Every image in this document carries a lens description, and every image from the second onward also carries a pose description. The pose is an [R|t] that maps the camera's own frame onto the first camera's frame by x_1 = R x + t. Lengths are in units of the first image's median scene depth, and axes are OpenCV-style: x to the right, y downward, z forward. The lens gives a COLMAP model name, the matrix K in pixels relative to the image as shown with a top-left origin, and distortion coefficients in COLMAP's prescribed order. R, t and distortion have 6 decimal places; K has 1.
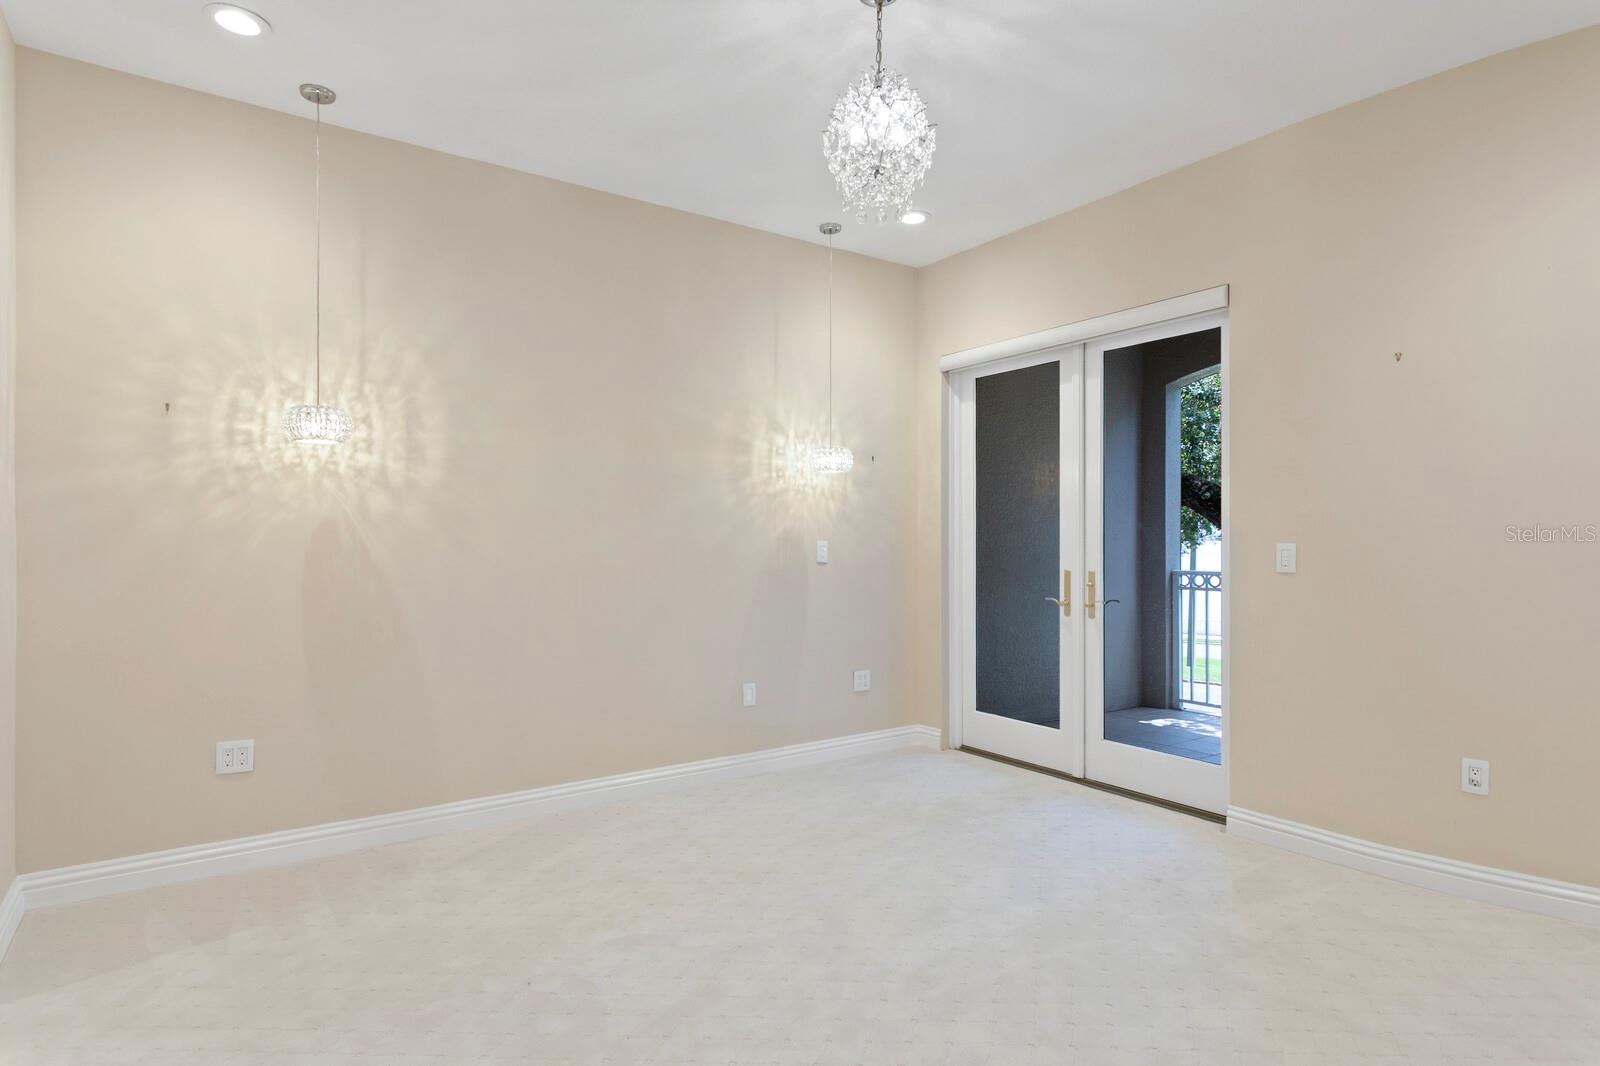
lens RADIAL K [[921.4, 0, 799.8], [0, 921.4, 537.2], [0, 0, 1]] dist [-0.002235, -0.000331]
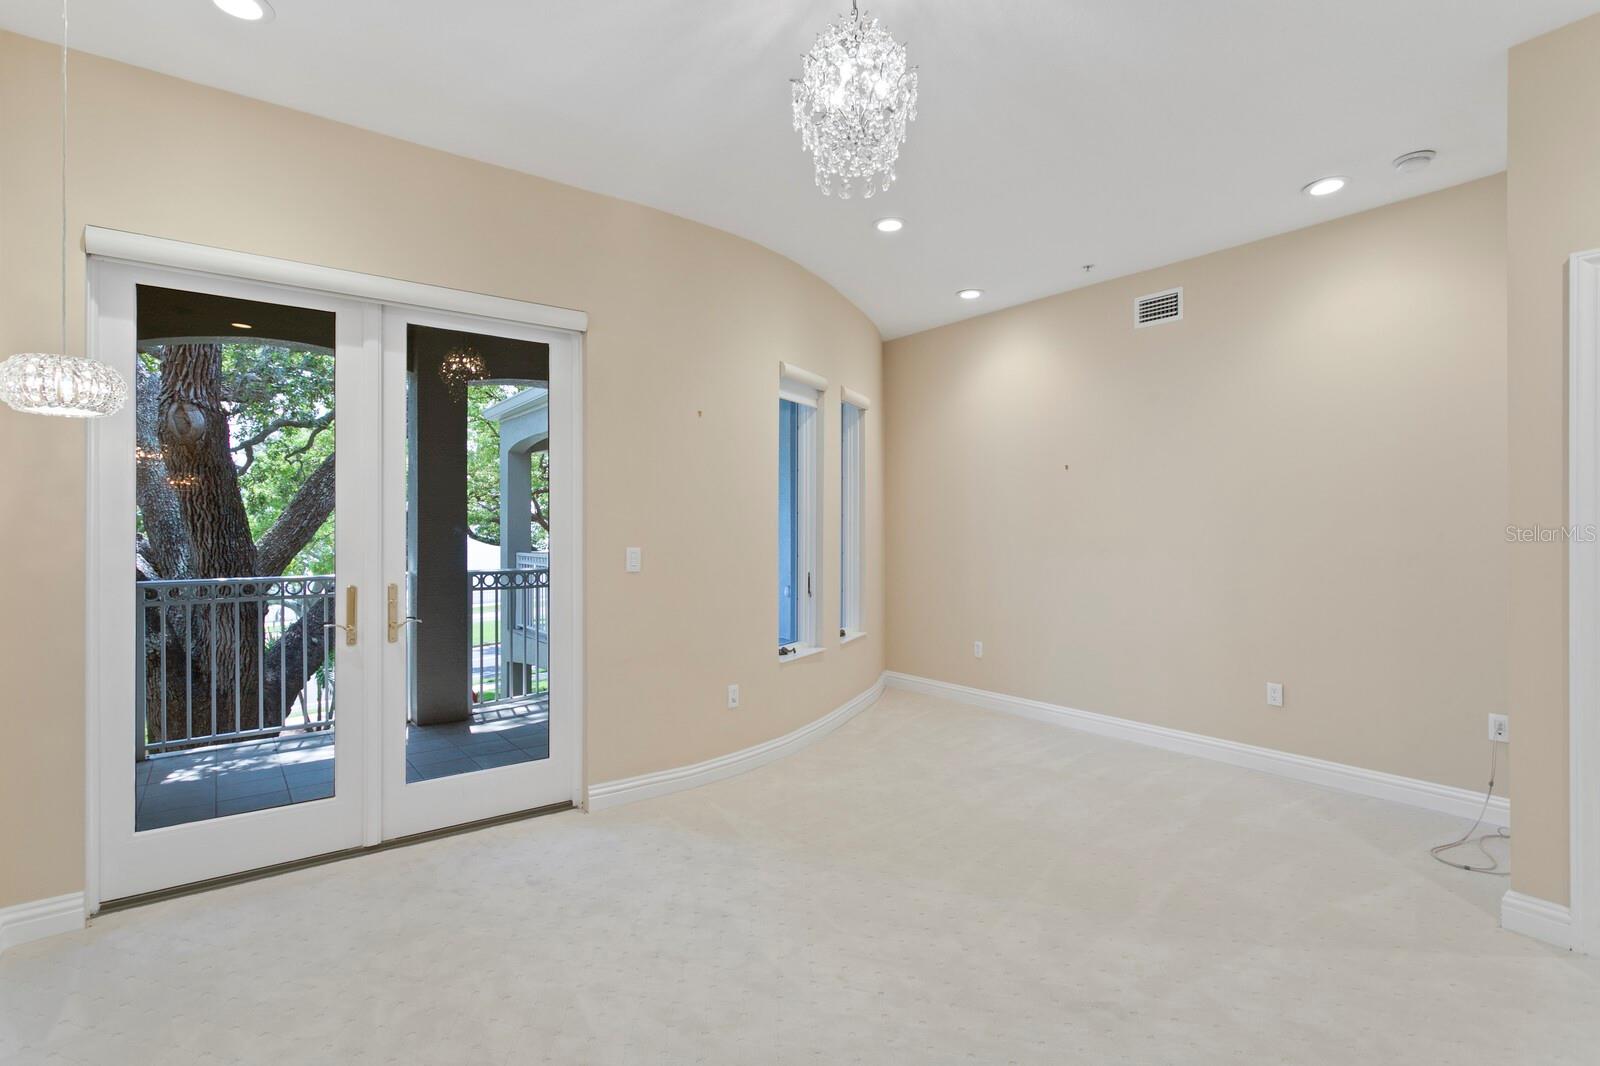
lens RADIAL K [[760.9, 0, 799.2], [0, 760.9, 531.9], [0, 0, 1]] dist [0.003703, 0.000483]
pose [[-0.063690, 0.004199, 0.997961, -0.418408], [0.001497, 0.999990, -0.004111, -0.007931], [-0.997969, 0.001232, -0.063696, 0.738697]]
